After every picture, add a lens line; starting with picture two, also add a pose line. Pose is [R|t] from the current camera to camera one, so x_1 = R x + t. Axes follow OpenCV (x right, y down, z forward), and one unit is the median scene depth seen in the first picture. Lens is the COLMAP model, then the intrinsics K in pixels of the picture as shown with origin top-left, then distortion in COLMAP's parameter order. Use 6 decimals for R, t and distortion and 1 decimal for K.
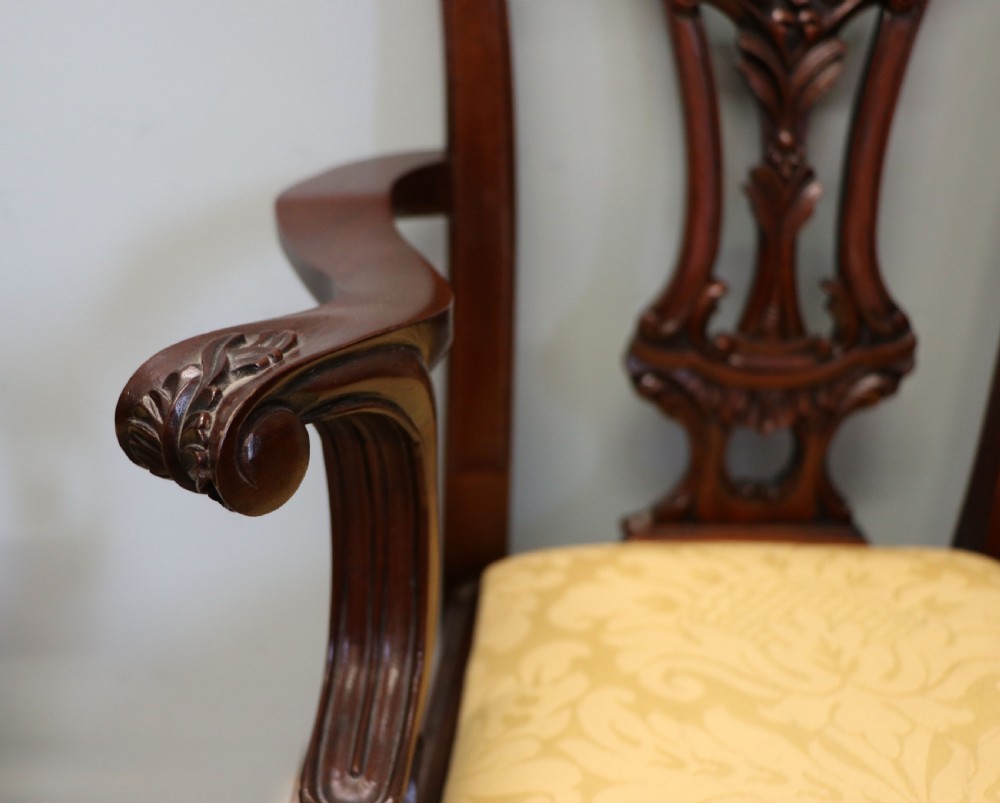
lens RADIAL K [[1276.6, 0, 425.6], [0, 1276.6, 402.5], [0, 0, 1]] dist [-0.118949, 0.271073]
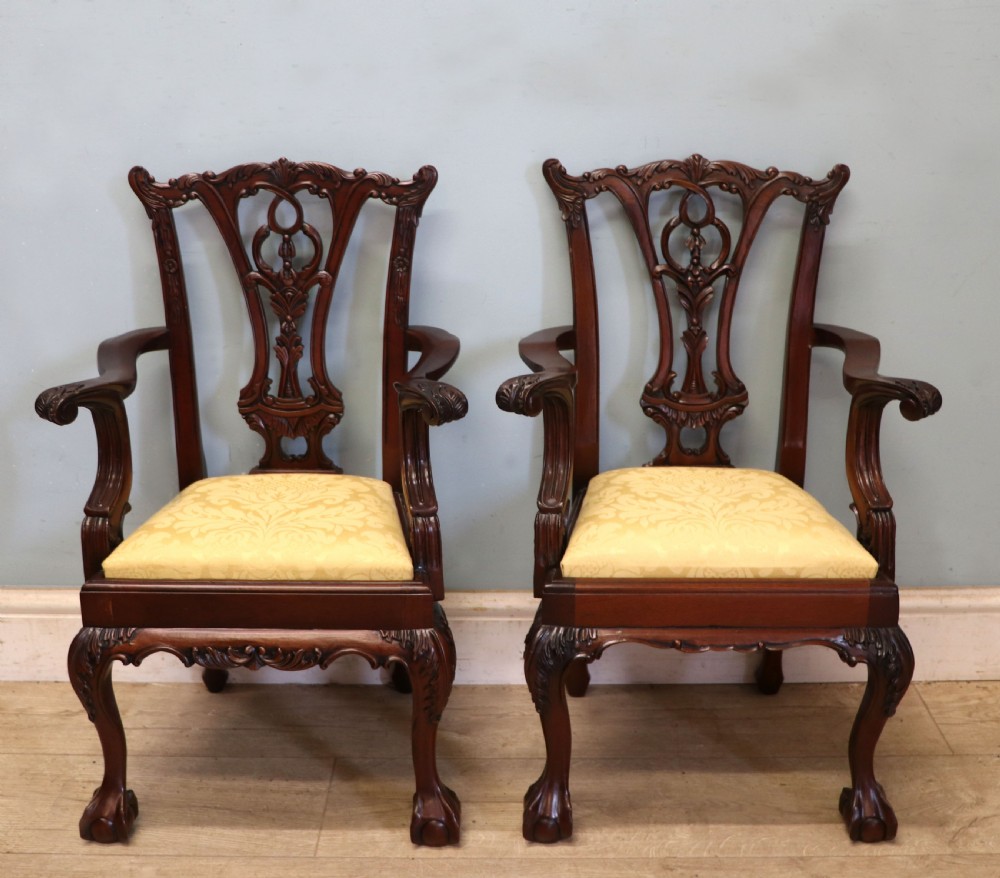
lens RADIAL K [[1445.1, 0, 500.0], [0, 1445.1, 439.0], [0, 0, 1]] dist [-0.150290, 0.173423]
pose [[0.999486, -0.007874, -0.031077, -0.063668], [0.004952, 0.995653, -0.093004, 0.441440], [0.031674, 0.092803, 0.995181, -2.755657]]
